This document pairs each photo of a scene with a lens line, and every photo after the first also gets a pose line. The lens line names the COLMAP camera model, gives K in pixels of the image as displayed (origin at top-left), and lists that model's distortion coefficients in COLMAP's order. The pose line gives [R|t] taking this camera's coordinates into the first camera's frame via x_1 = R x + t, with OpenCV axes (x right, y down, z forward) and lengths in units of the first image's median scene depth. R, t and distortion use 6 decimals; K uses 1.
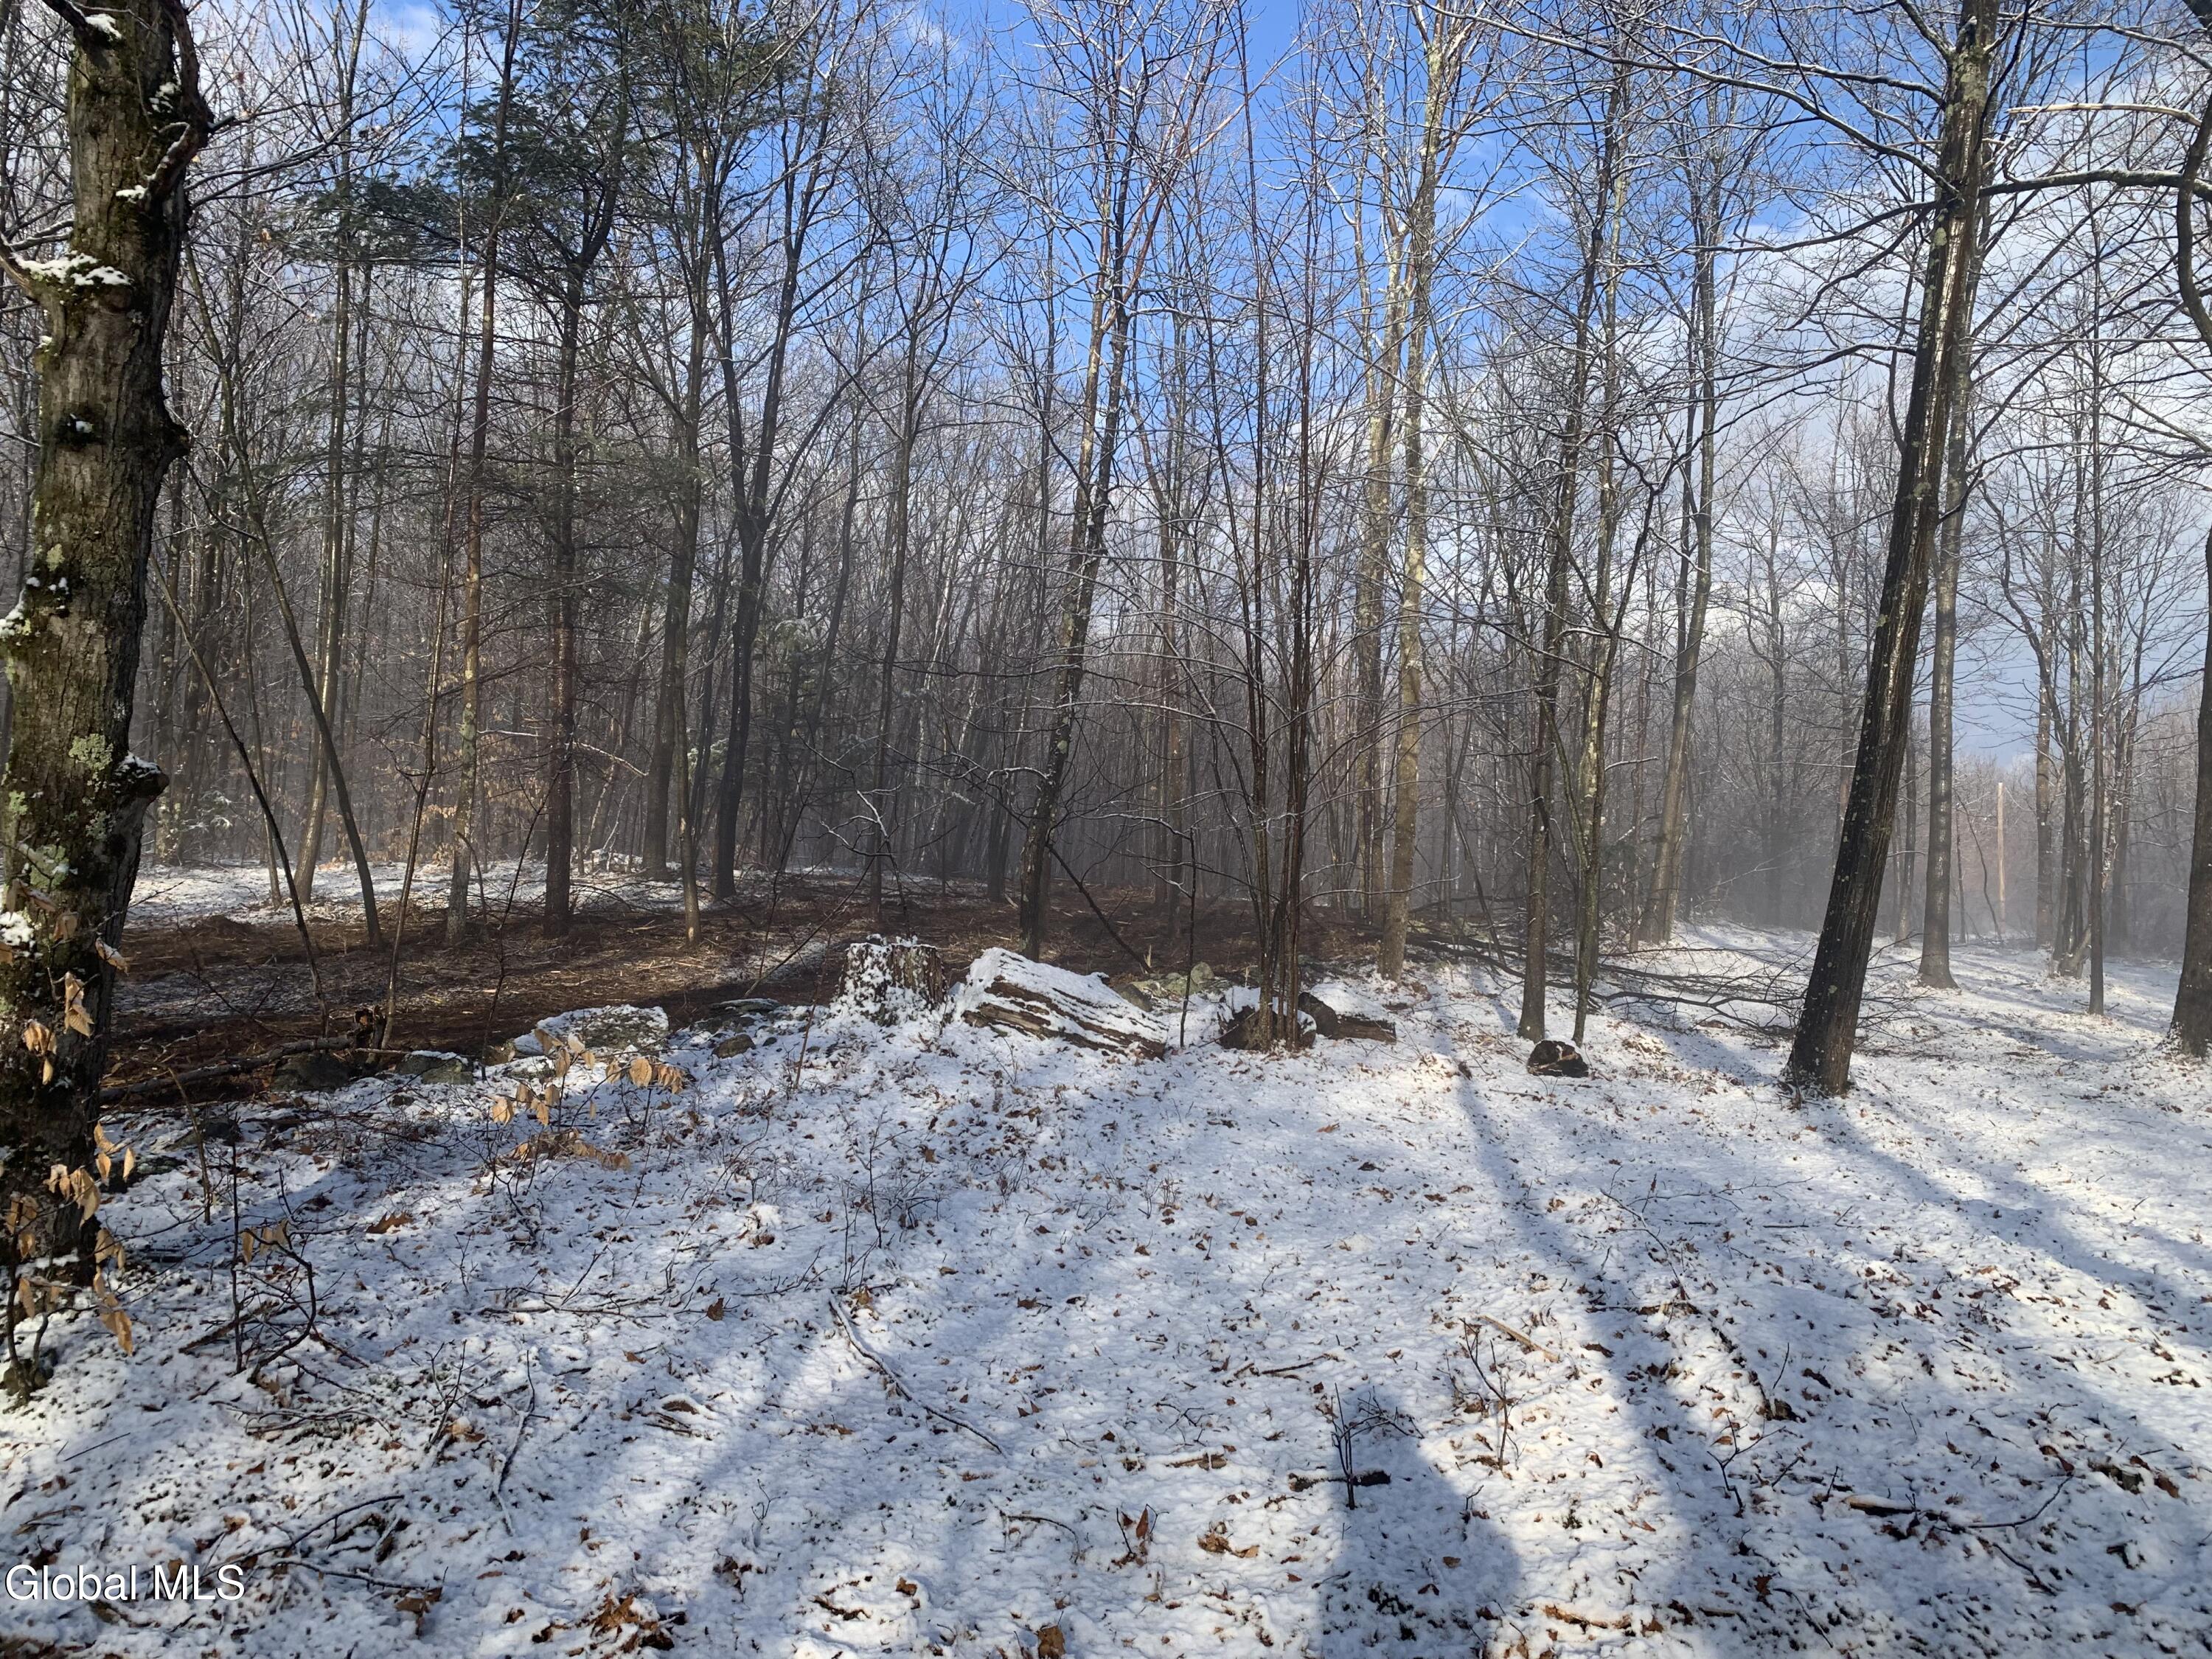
lens RADIAL K [[1684.9, 0, 1110.7], [0, 1684.9, 843.9], [0, 0, 1]] dist [0.029228, 0.003199]
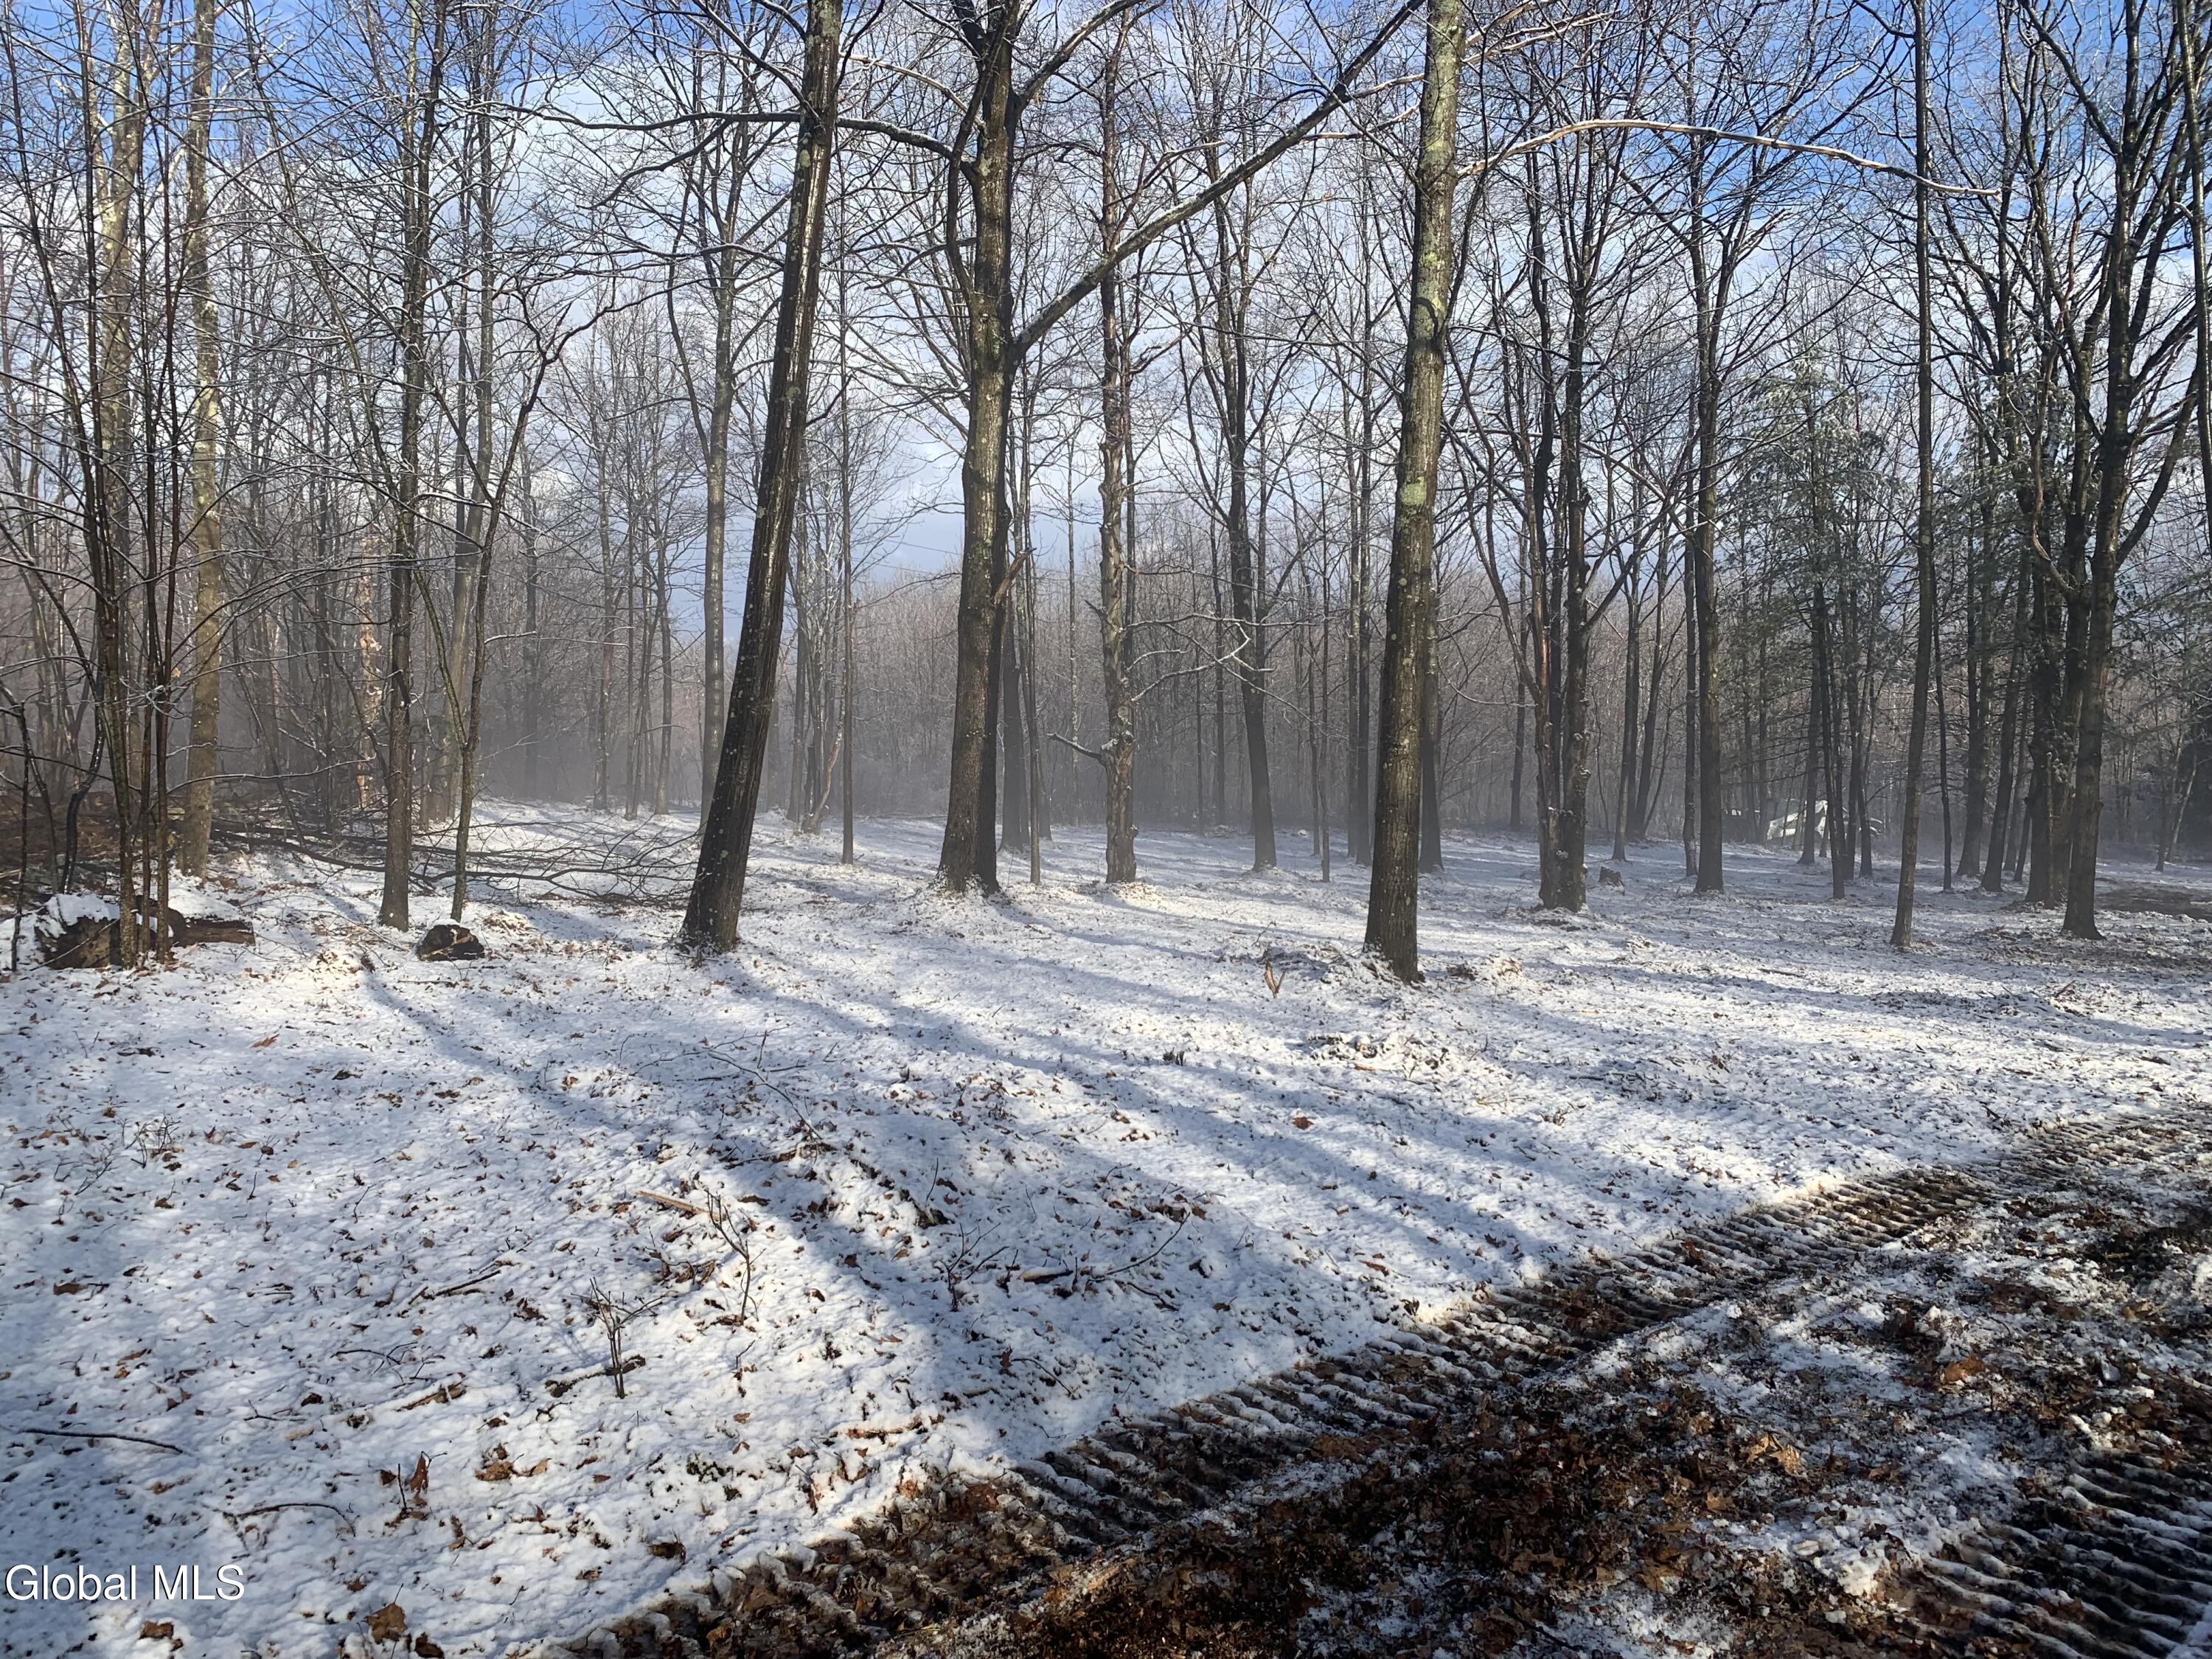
lens RADIAL K [[1684.9, 0, 1104.9], [0, 1684.9, 813.6], [0, 0, 1]] dist [0.029228, 0.003199]
pose [[0.783091, -0.047392, 0.620099, -0.220493], [0.012766, 0.998107, 0.060161, -0.001848], [-0.621776, -0.039196, 0.782213, 0.064892]]
